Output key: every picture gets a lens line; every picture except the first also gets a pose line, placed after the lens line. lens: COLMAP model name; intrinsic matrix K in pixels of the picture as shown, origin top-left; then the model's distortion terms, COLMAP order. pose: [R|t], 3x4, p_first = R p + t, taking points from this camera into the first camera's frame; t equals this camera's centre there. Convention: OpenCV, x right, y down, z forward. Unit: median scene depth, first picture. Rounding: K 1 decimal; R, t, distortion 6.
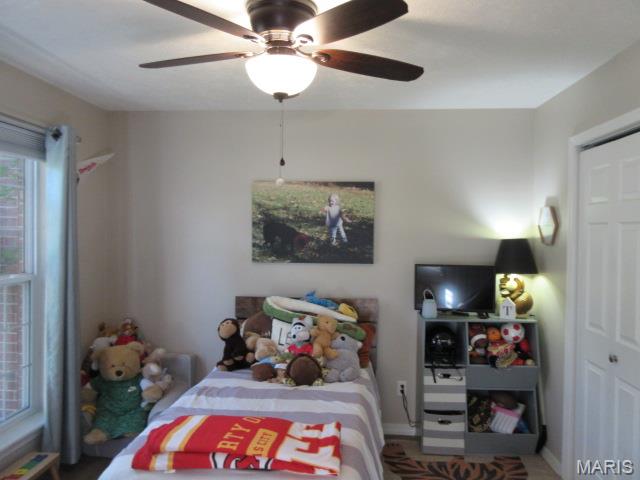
lens RADIAL K [[476.7, 0, 319.2], [0, 476.7, 238.8], [0, 0, 1]] dist [0.003263, -0.012469]
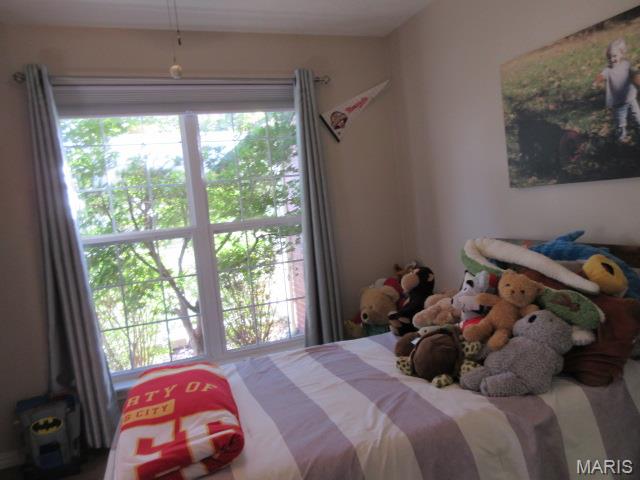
lens RADIAL K [[476.7, 0, 317.3], [0, 476.7, 240.9], [0, 0, 1]] dist [0.003263, -0.012469]
pose [[0.419095, 0.020453, -0.907712, 0.360546], [0.090850, 0.993784, 0.064339, 0.056250], [0.903385, -0.109430, 0.414632, 0.477967]]
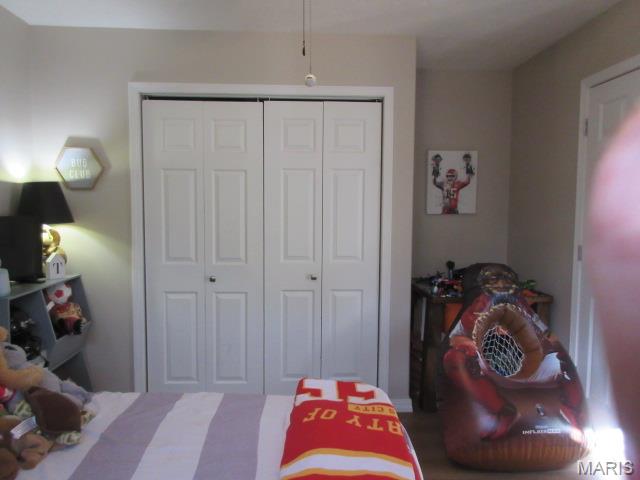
lens RADIAL K [[476.7, 0, 320.7], [0, 476.7, 236.0], [0, 0, 1]] dist [0.003263, -0.012469]
pose [[-0.119347, -0.080687, 0.989568, -0.447237], [0.013622, 0.996465, 0.082893, 0.028631], [-0.992759, 0.023373, -0.117826, 0.589385]]
